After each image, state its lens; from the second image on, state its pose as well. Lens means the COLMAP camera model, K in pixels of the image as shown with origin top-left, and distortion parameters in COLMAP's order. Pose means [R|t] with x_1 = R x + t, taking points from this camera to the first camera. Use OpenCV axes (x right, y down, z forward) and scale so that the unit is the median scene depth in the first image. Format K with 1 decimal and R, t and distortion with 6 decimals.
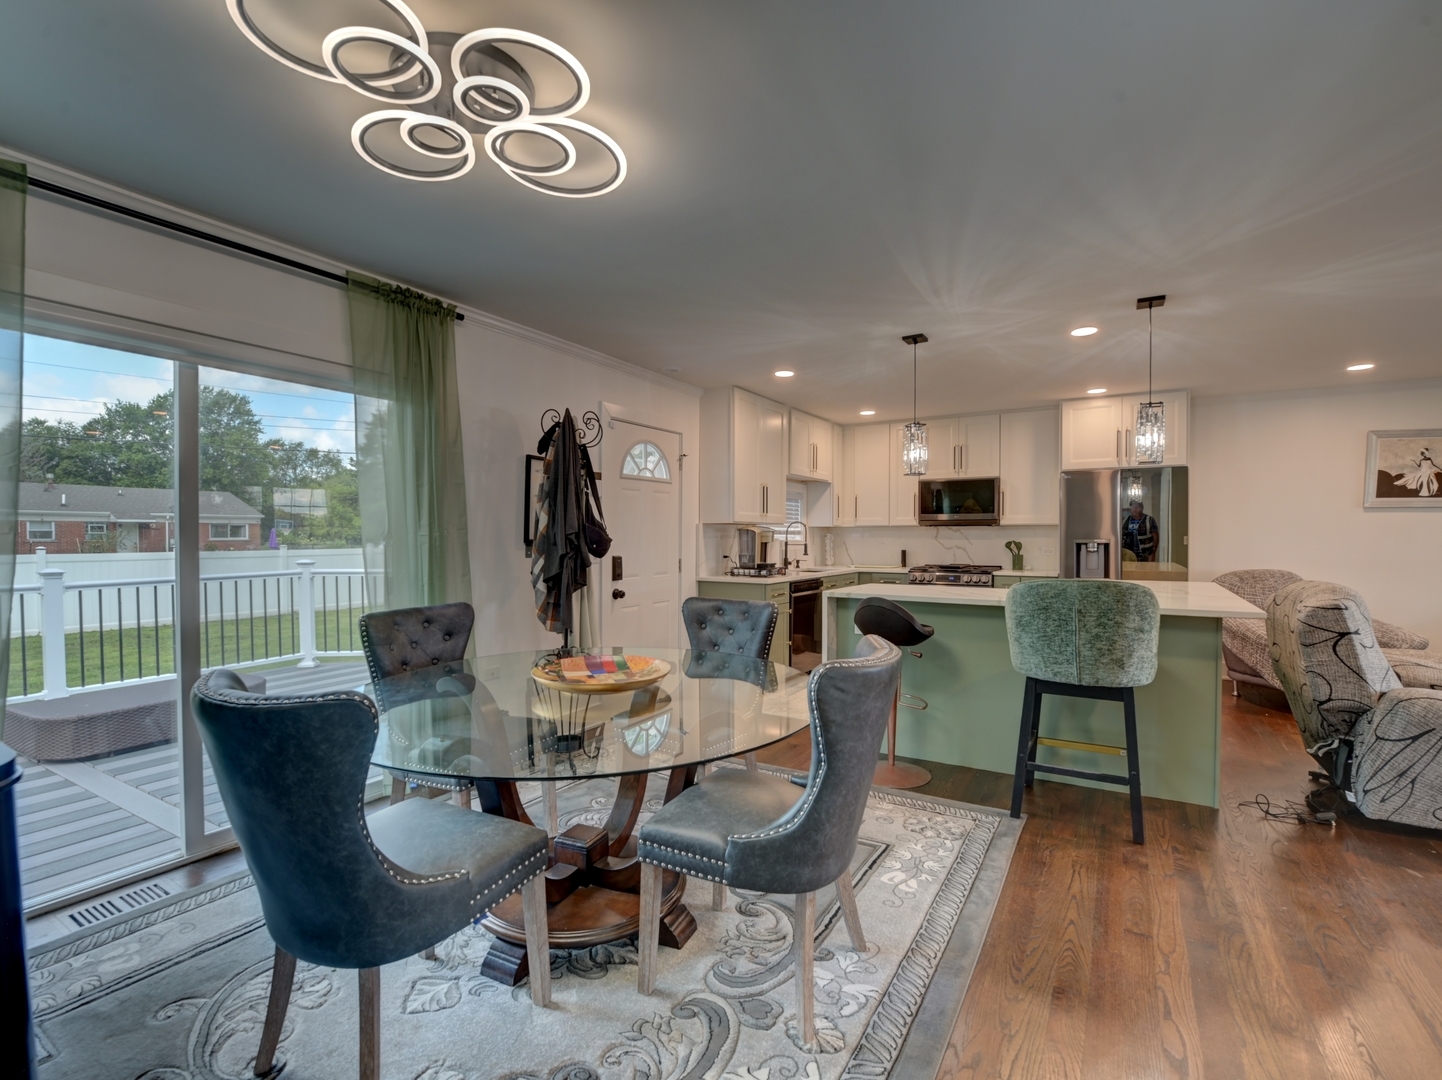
lens RADIAL K [[661.9, 0, 723.2], [0, 661.9, 548.5], [0, 0, 1]] dist [-0.024506, 0.001473]
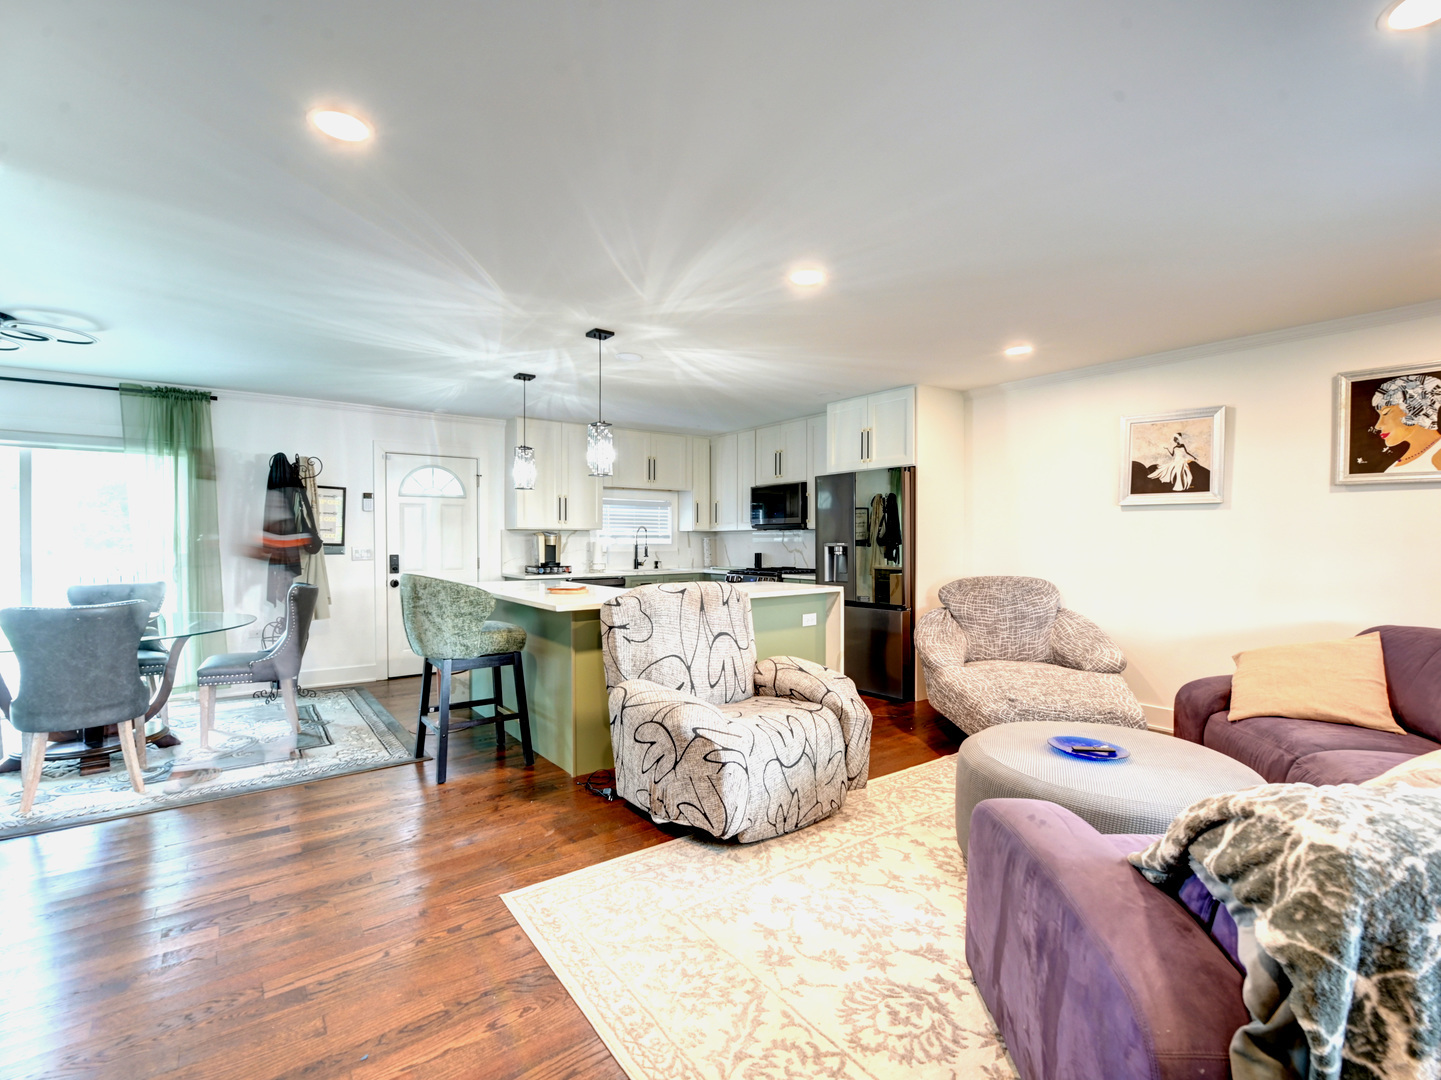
lens RADIAL K [[661.5, 0, 723.7], [0, 661.5, 547.7], [0, 0, 1]] dist [-0.024506, 0.001473]
pose [[0.932638, 0.003873, -0.360794, 0.788943], [-0.006288, 0.999965, -0.005520, 0.000063], [0.360760, 0.007417, 0.932629, 0.005879]]
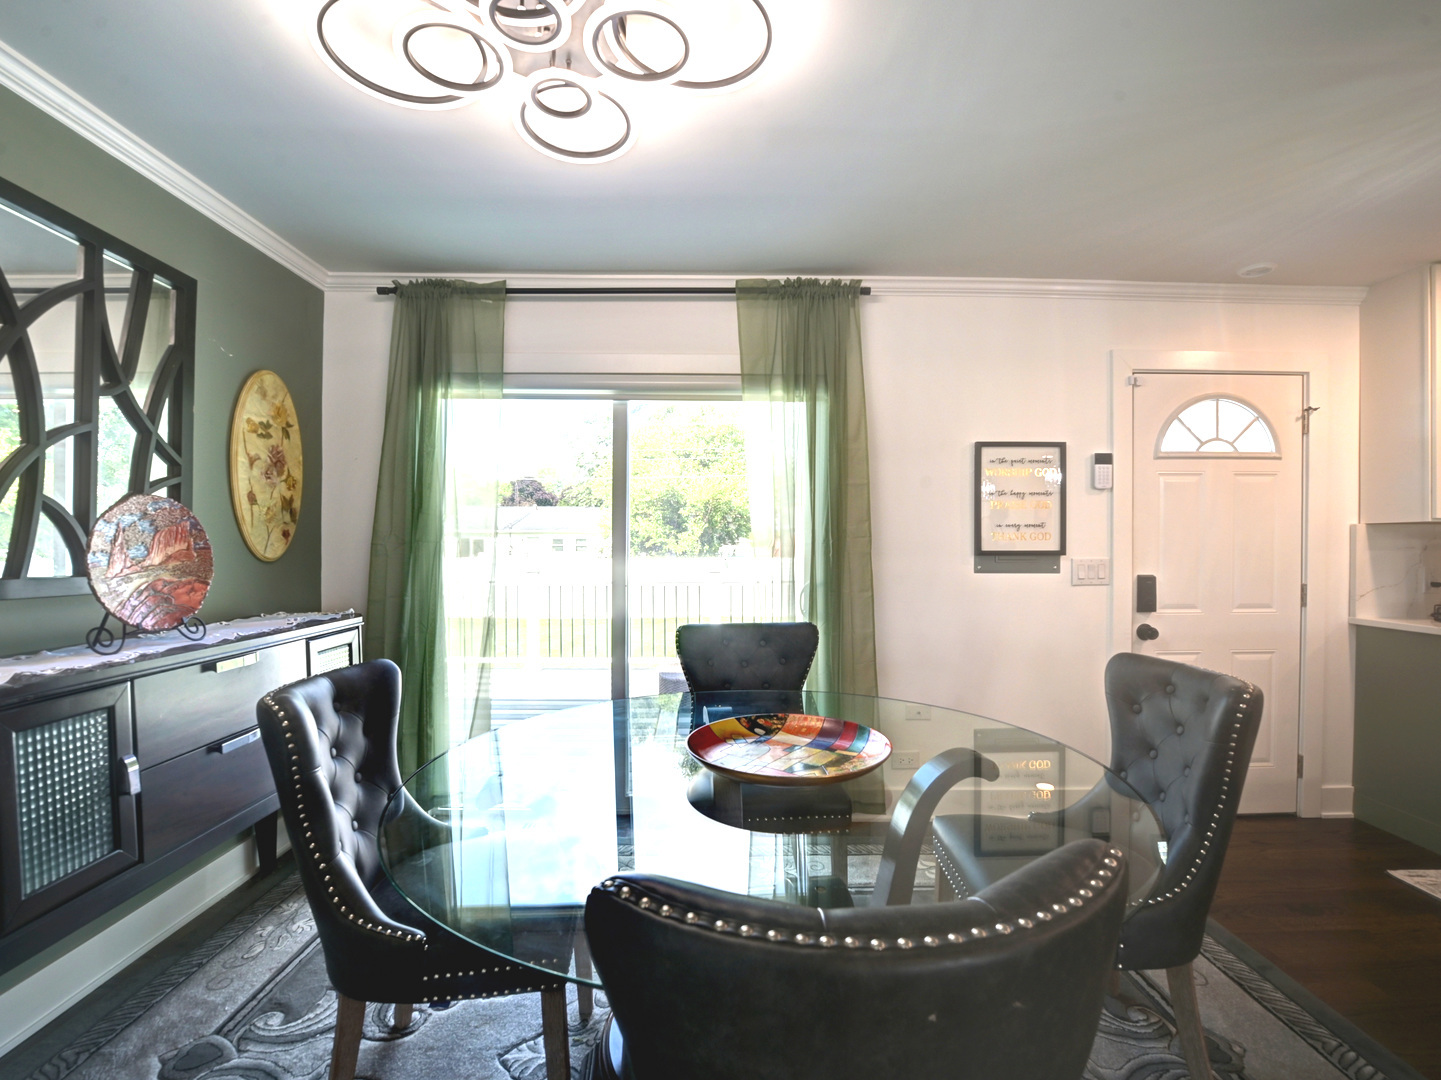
lens RADIAL K [[661.5, 0, 723.3], [0, 661.5, 548.8], [0, 0, 1]] dist [-0.024506, 0.001473]
pose [[0.531734, 0.007195, -0.846881, 0.145904], [-0.016894, 0.999855, -0.002112, -0.005878], [0.846743, 0.015430, 0.531778, 0.241154]]
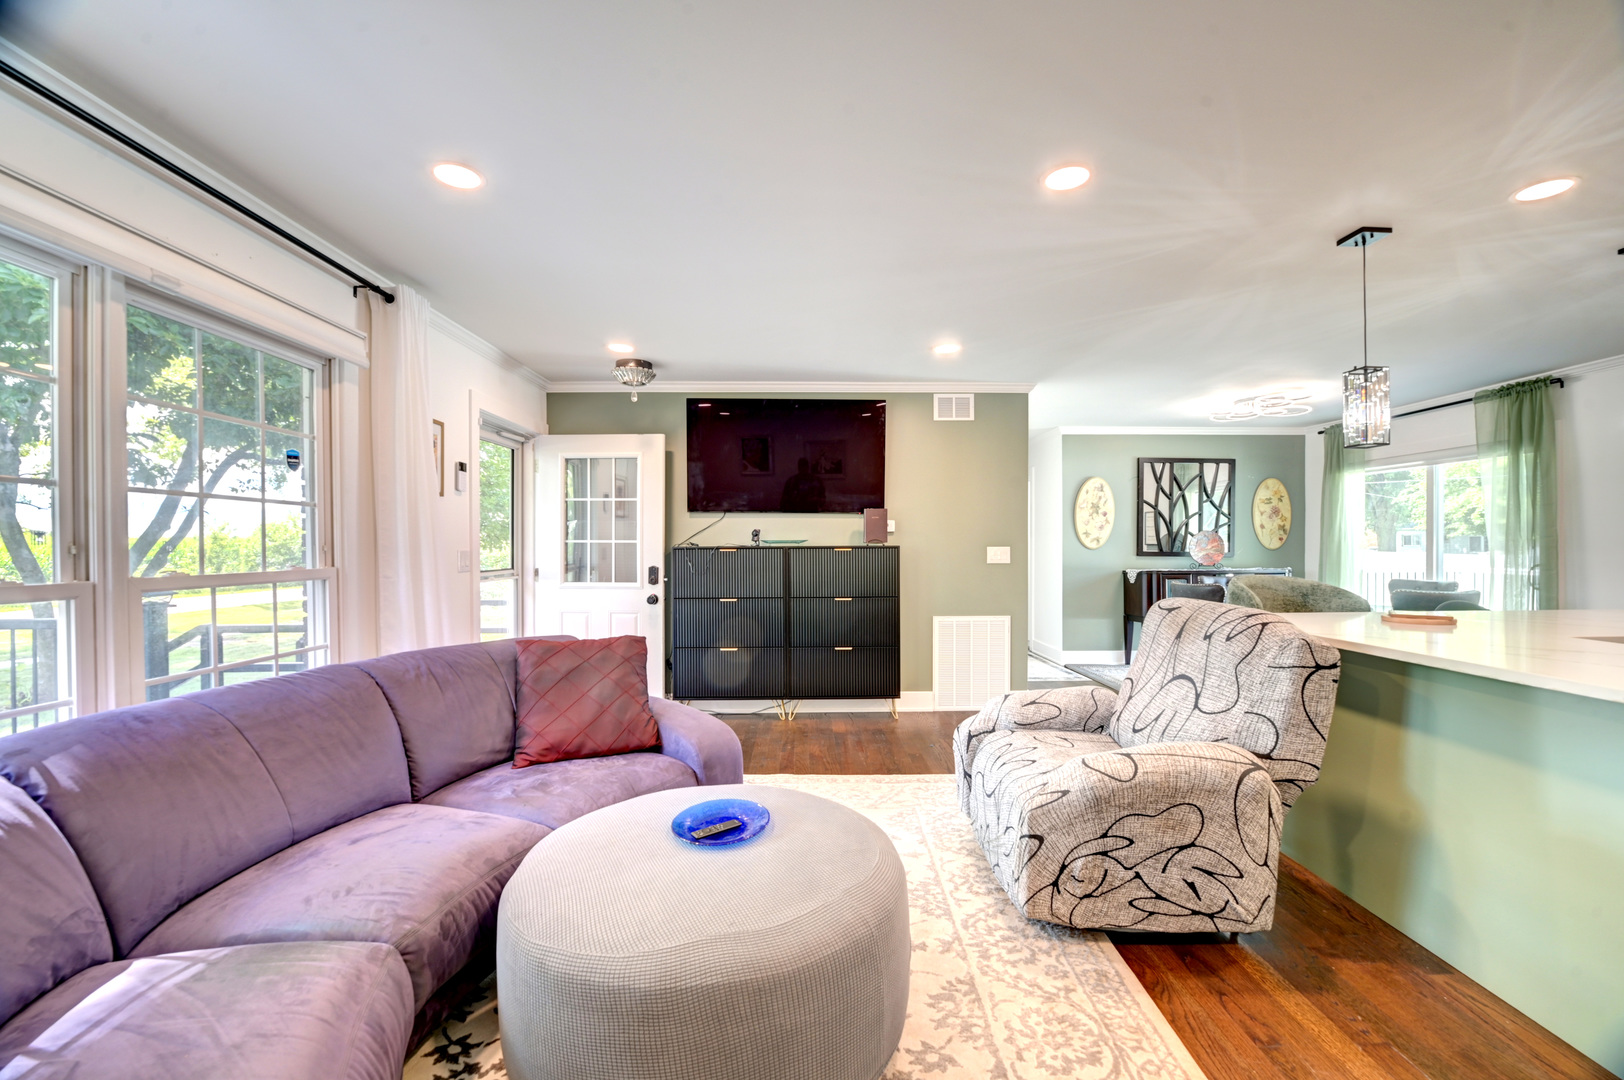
lens RADIAL K [[658.6, 0, 817.2], [0, 658.6, 548.9], [0, 0, 1]] dist [-0.016382, -0.000101]
pose [[-0.846263, 0.005667, -0.532735, 0.996317], [-0.006110, 0.999774, 0.020341, -0.013679], [0.532730, 0.020469, -0.846037, 0.821629]]
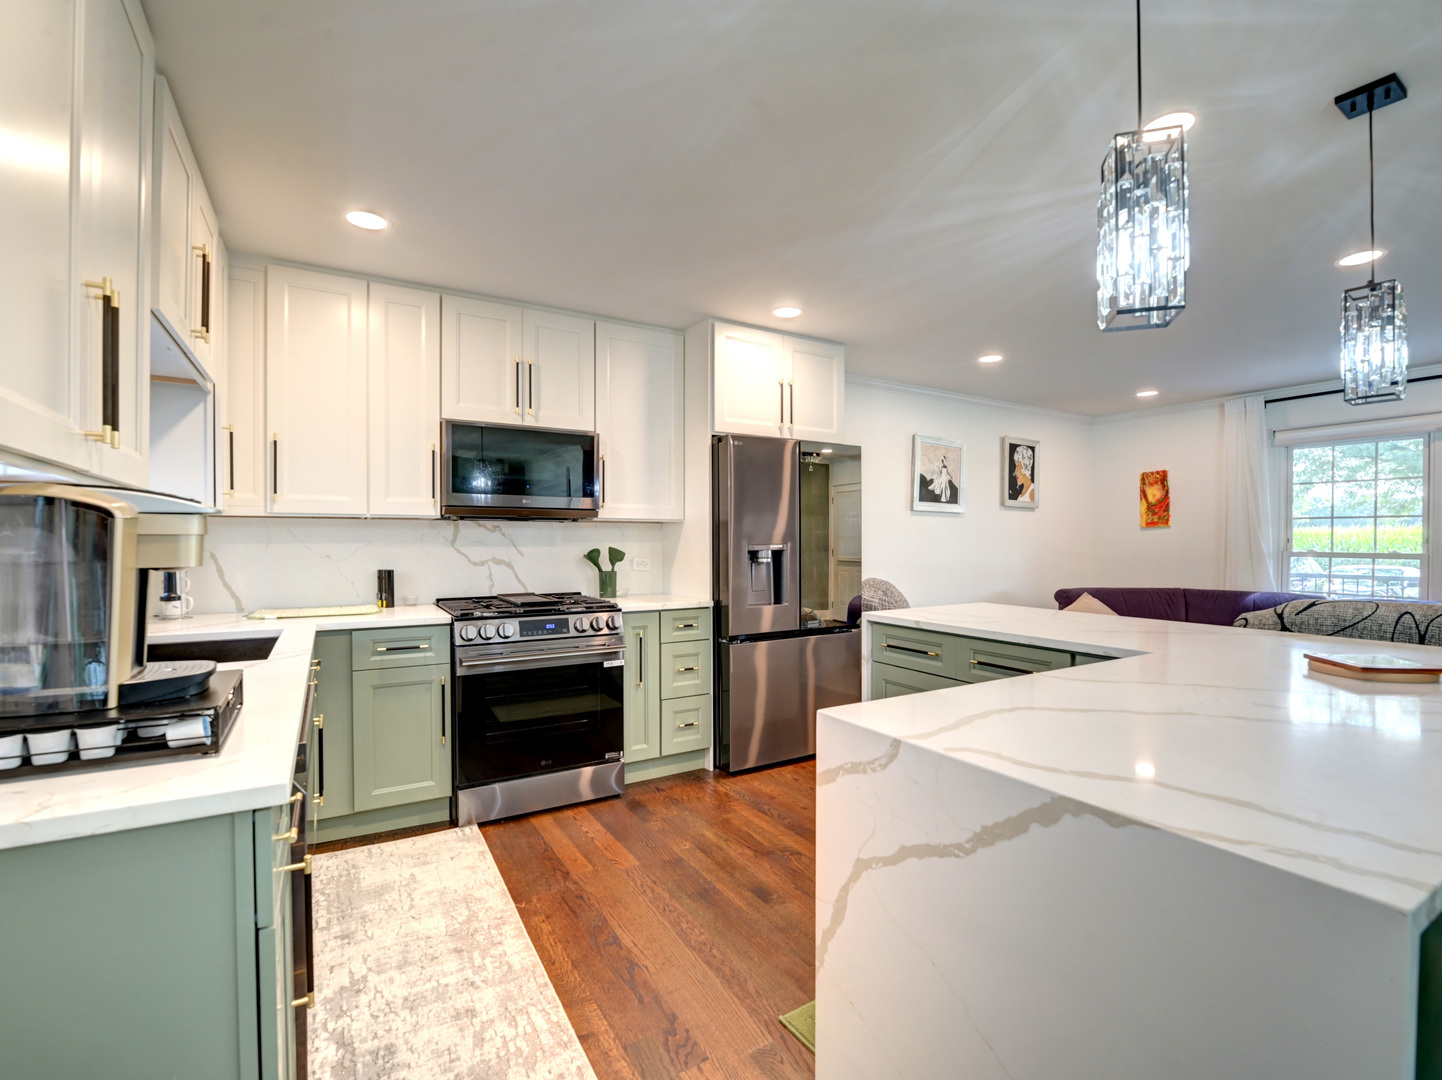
lens RADIAL K [[661.9, 0, 725.3], [0, 661.9, 546.5], [0, 0, 1]] dist [-0.024506, 0.001473]
pose [[0.460064, -0.007200, 0.887857, -0.030269], [0.016658, 0.999861, -0.000523, -0.012833], [-0.887730, 0.015031, 0.460120, 0.764863]]
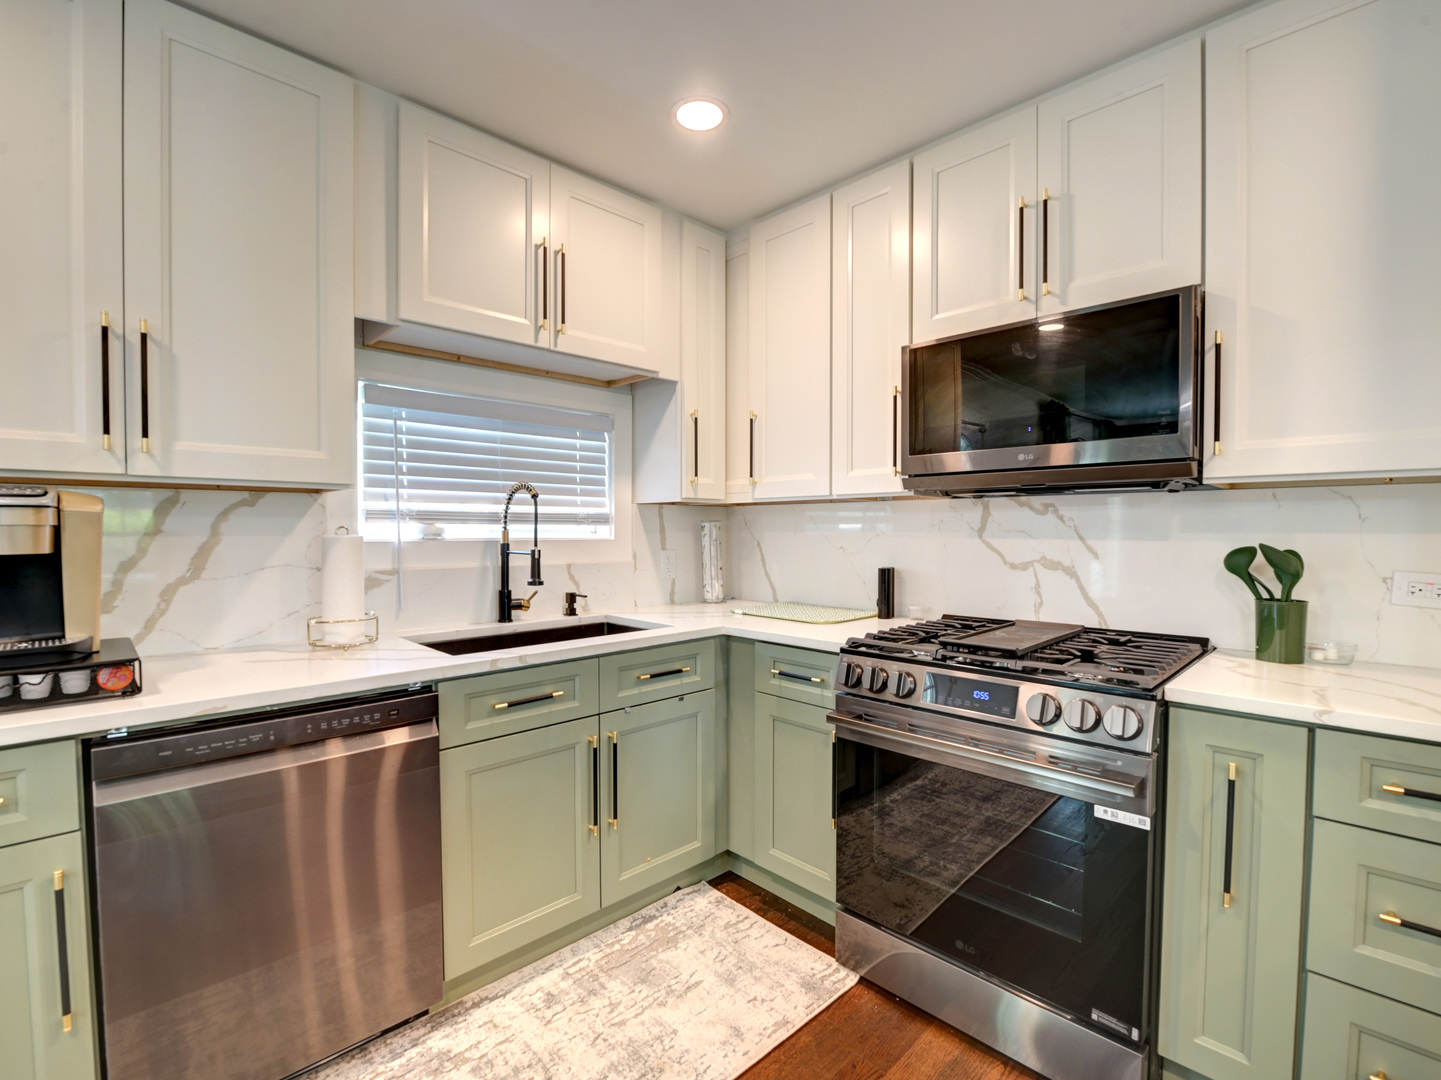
lens RADIAL K [[661.5, 0, 725.7], [0, 661.5, 549.4], [0, 0, 1]] dist [-0.024506, 0.001473]
pose [[0.971399, 0.006132, -0.237372, 0.359774], [-0.003309, 0.999919, 0.012289, -0.014879], [0.237428, -0.011153, 0.971341, 0.850560]]
